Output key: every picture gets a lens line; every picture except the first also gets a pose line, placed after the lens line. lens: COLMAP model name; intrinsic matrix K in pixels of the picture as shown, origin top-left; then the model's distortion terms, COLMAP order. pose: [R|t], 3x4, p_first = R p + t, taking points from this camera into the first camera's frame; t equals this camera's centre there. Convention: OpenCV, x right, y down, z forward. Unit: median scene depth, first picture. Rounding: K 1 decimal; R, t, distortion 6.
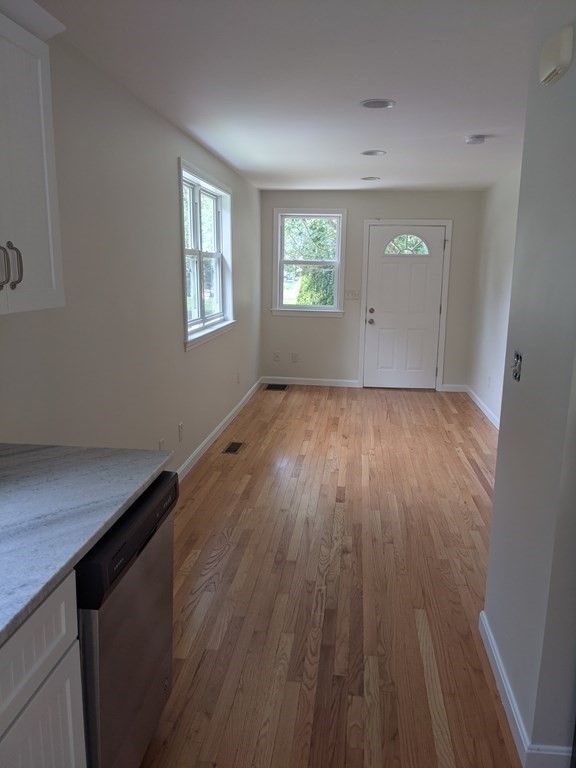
lens RADIAL K [[604.7, 0, 285.4], [0, 604.7, 383.1], [0, 0, 1]] dist [0.032328, -0.041414]
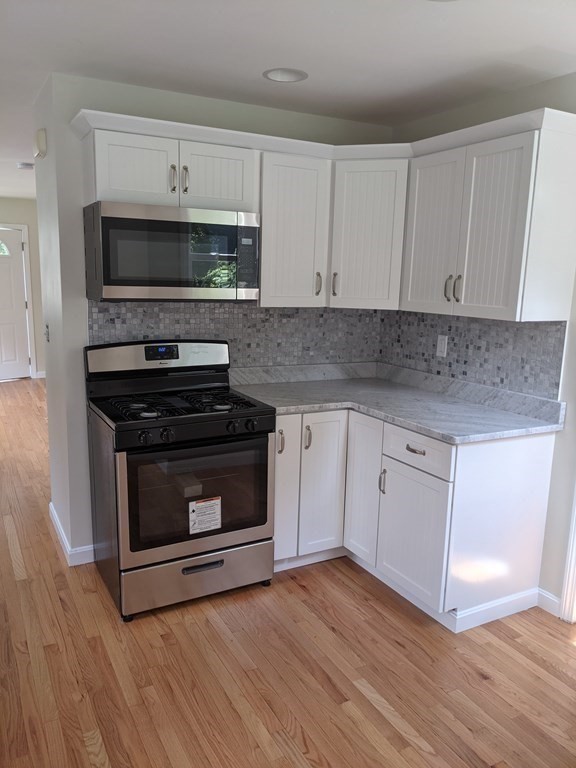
lens RADIAL K [[604.7, 0, 282.4], [0, 604.7, 391.1], [0, 0, 1]] dist [0.032328, -0.041414]
pose [[0.818104, -0.105214, 0.565364, -0.015585], [0.097543, 0.994263, 0.043883, 0.070934], [-0.566738, 0.019246, 0.823673, -0.396760]]
